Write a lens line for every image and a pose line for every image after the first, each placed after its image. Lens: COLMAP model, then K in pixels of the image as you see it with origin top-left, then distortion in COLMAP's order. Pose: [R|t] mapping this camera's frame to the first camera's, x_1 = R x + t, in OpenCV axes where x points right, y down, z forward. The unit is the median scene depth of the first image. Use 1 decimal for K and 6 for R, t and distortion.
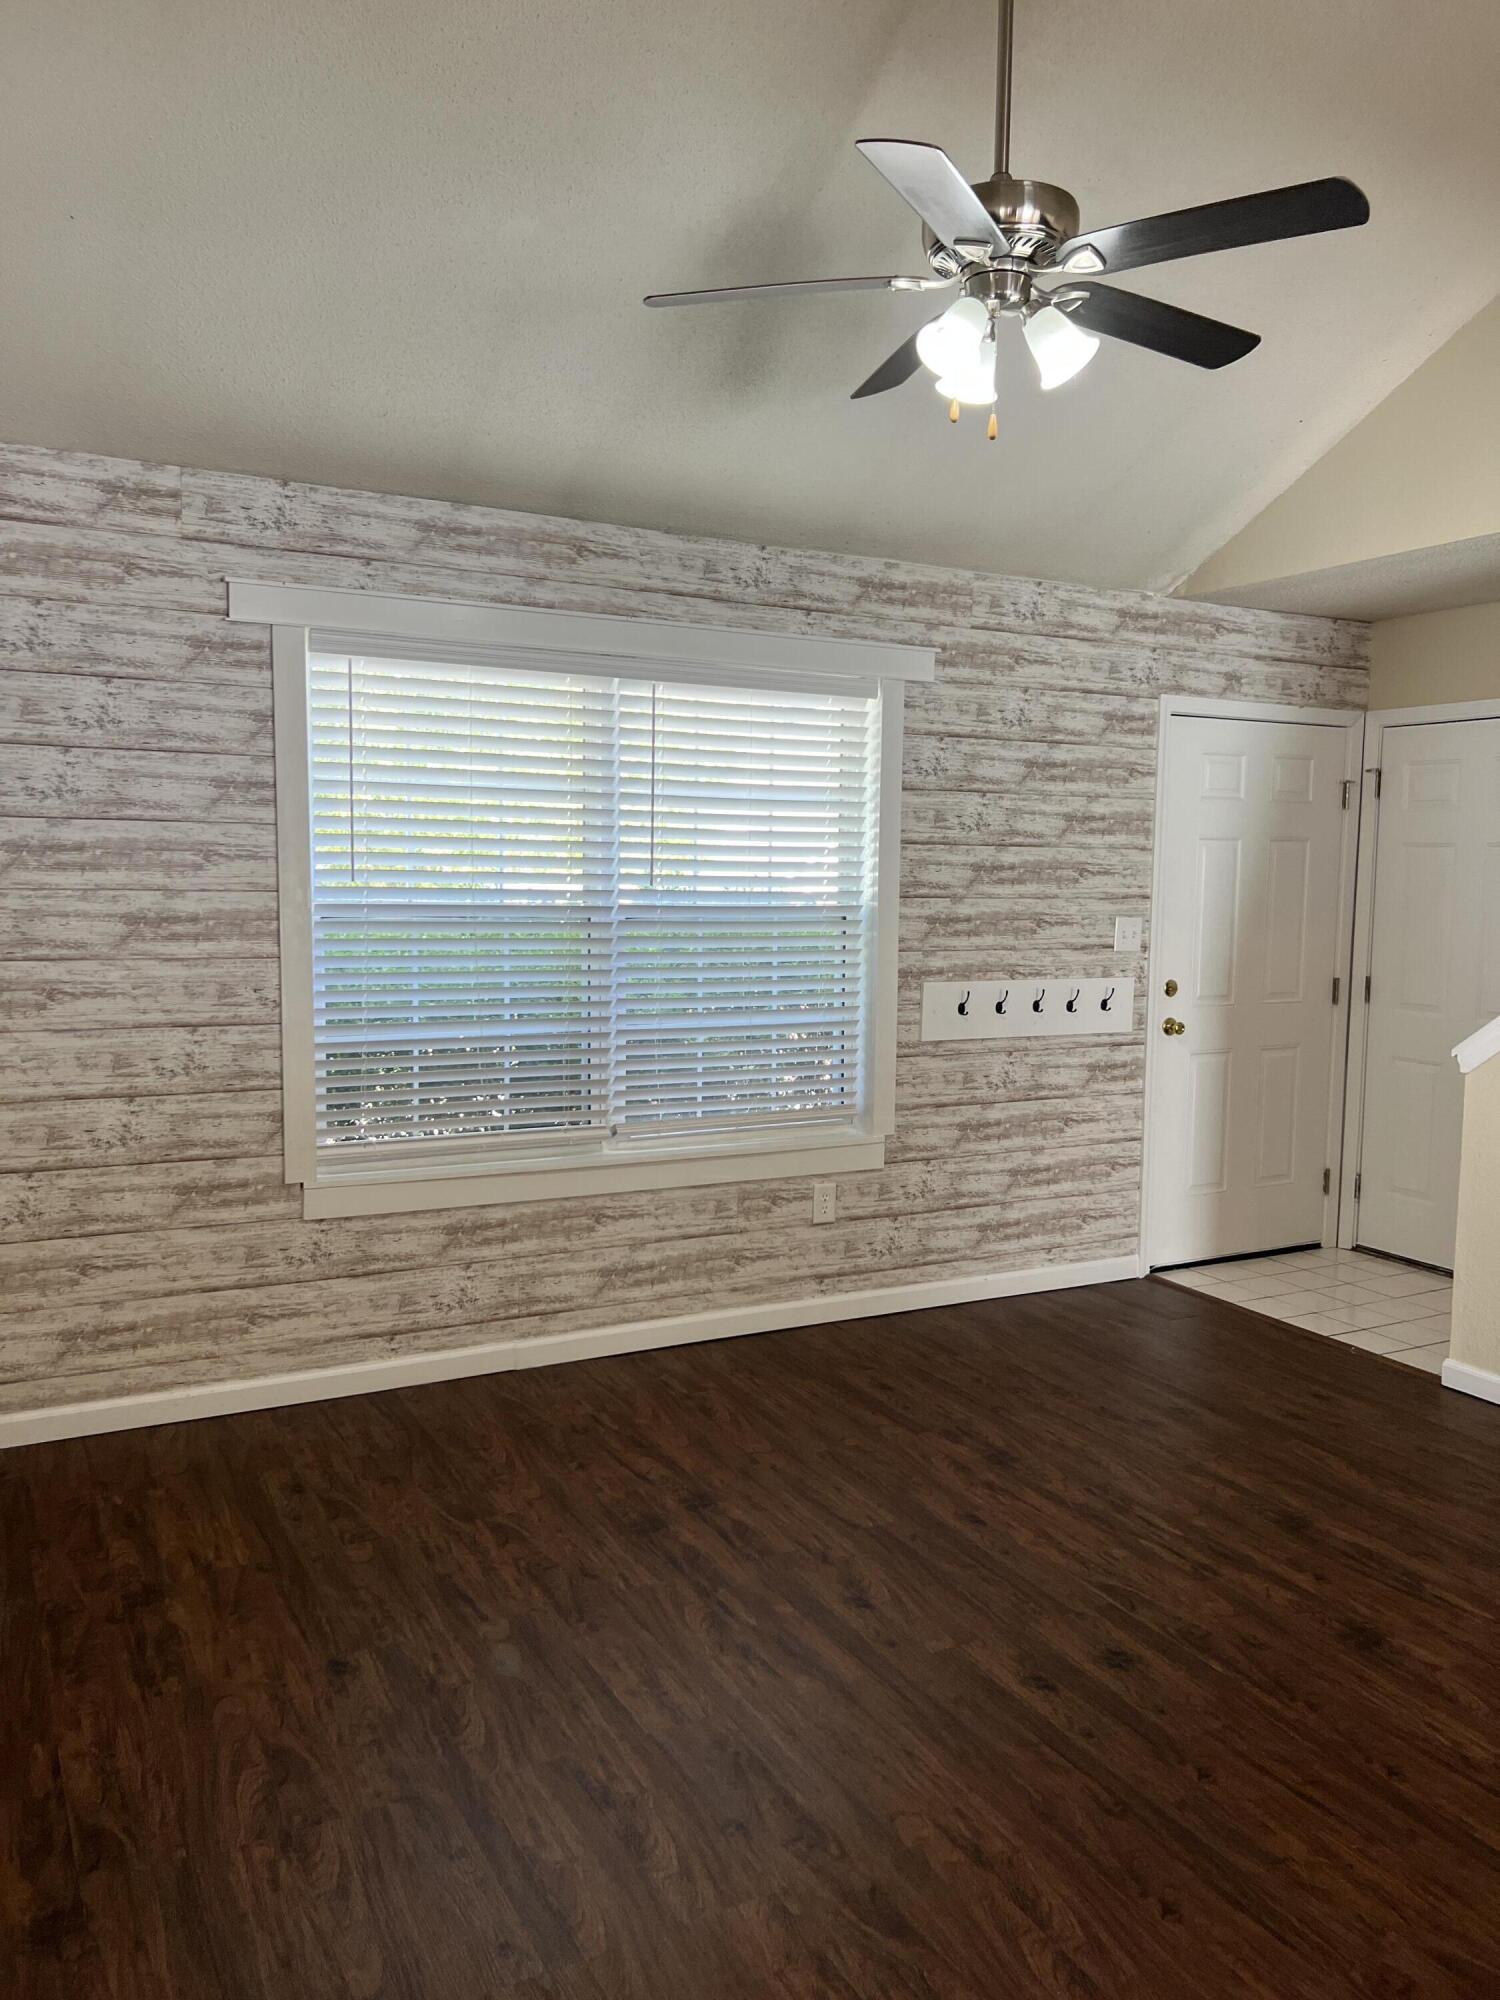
lens RADIAL K [[1506.9, 0, 747.6], [0, 1506.9, 1000.6], [0, 0, 1]] dist [0.059181, -0.065964]
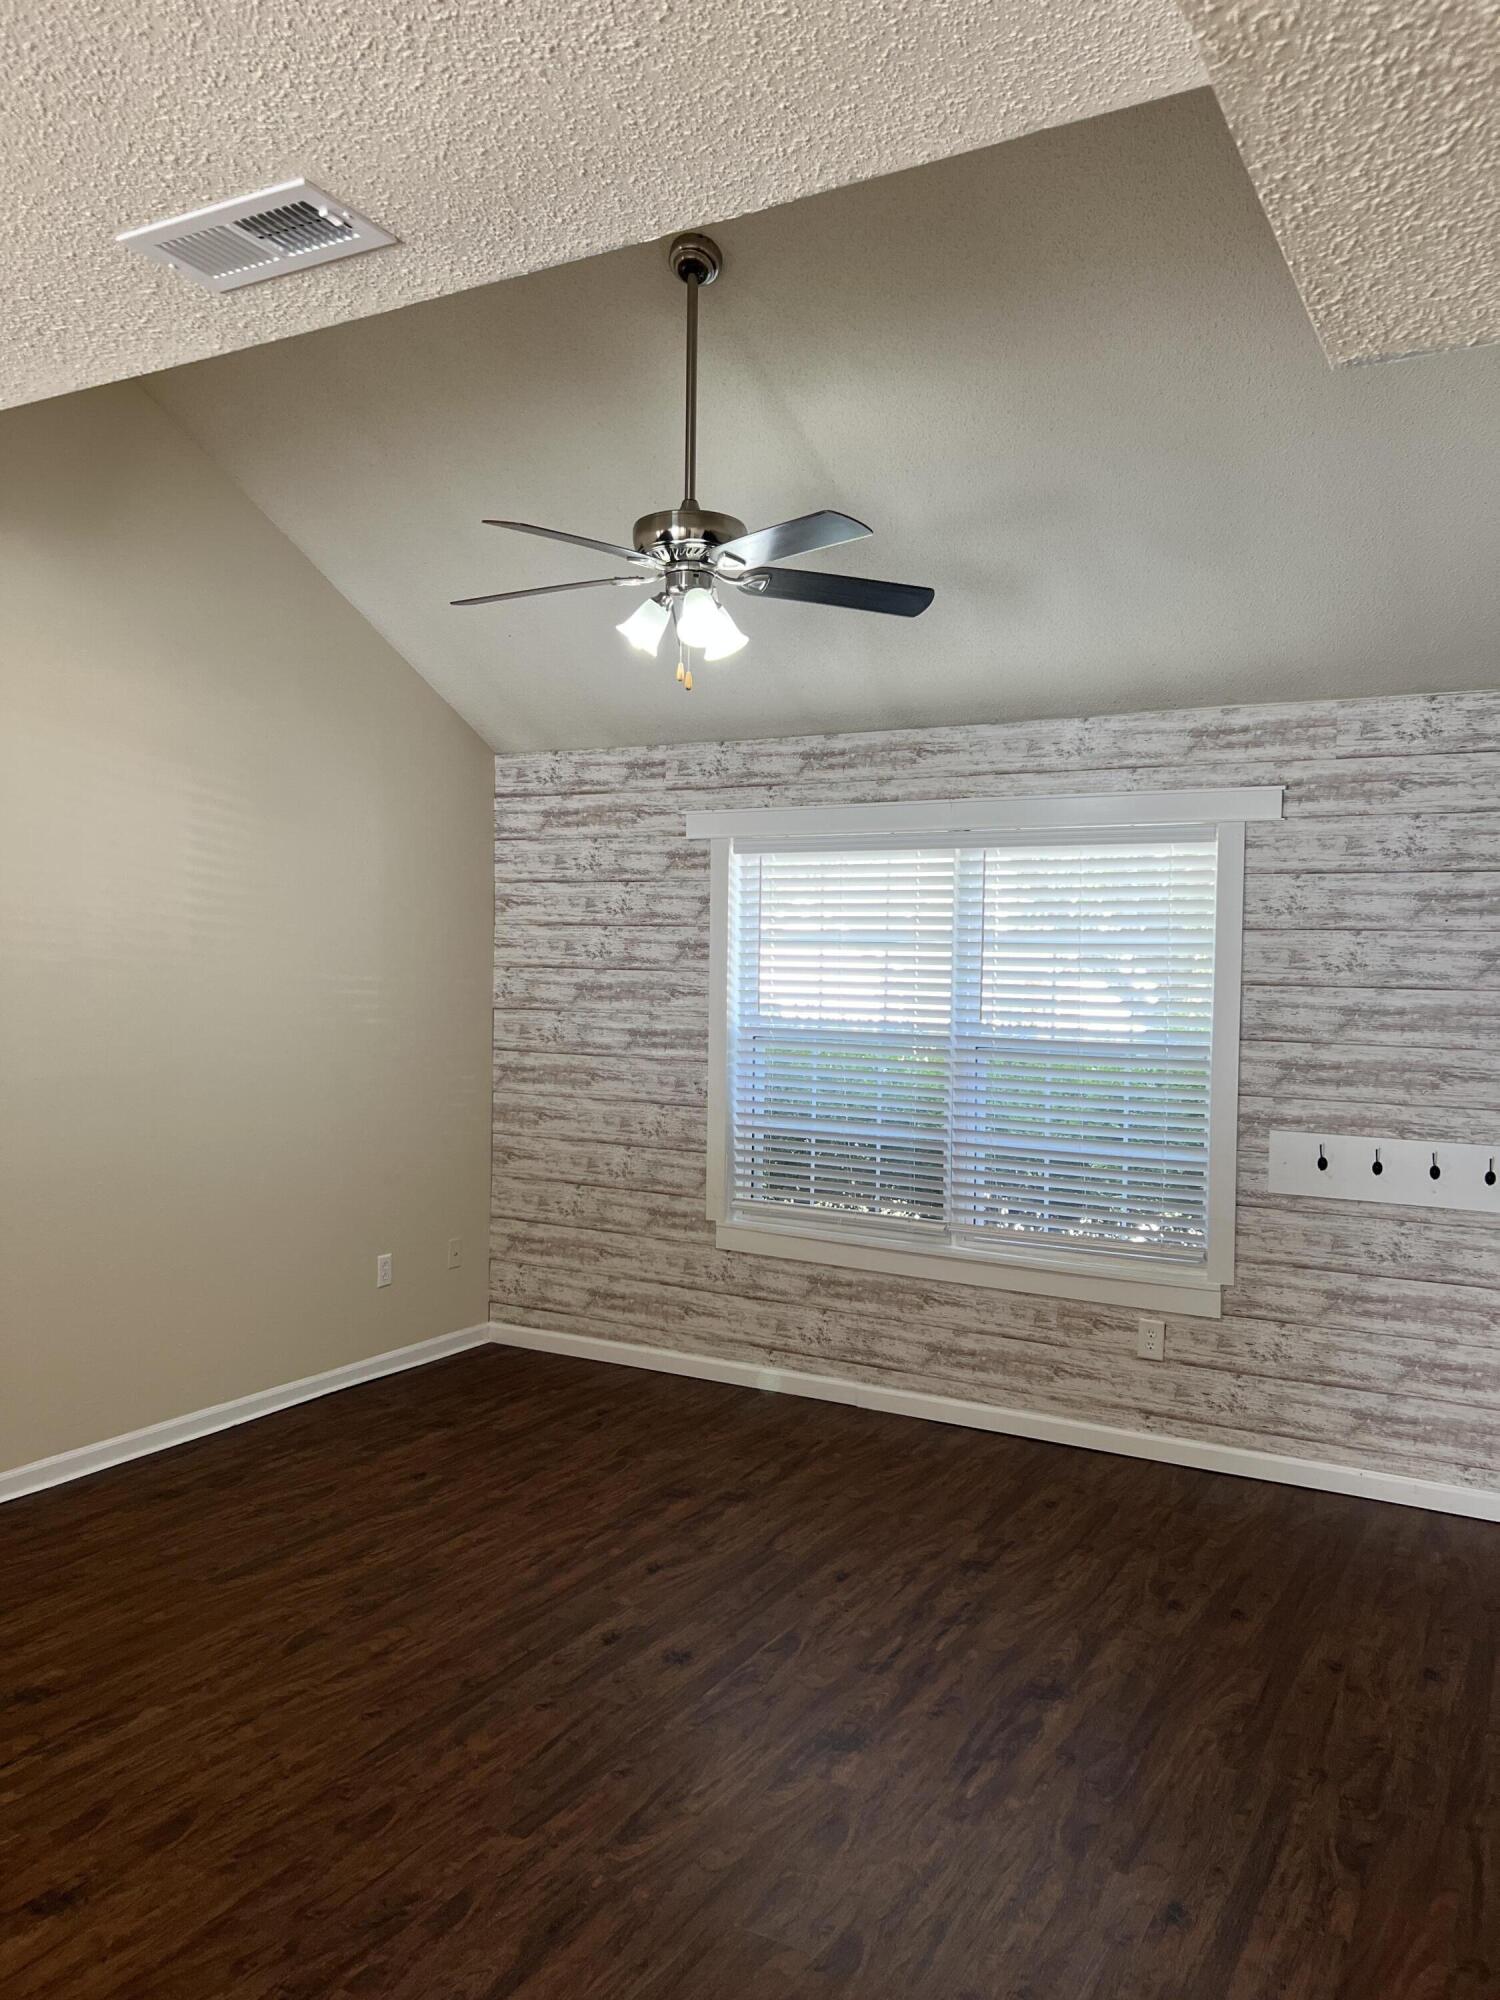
lens RADIAL K [[1506.9, 0, 733.0], [0, 1506.9, 982.1], [0, 0, 1]] dist [0.059181, -0.065964]
pose [[0.536693, 0.002854, -0.843773, 0.859330], [-0.087553, 0.994785, -0.052325, -0.029009], [0.839223, 0.101957, 0.534144, 0.222446]]
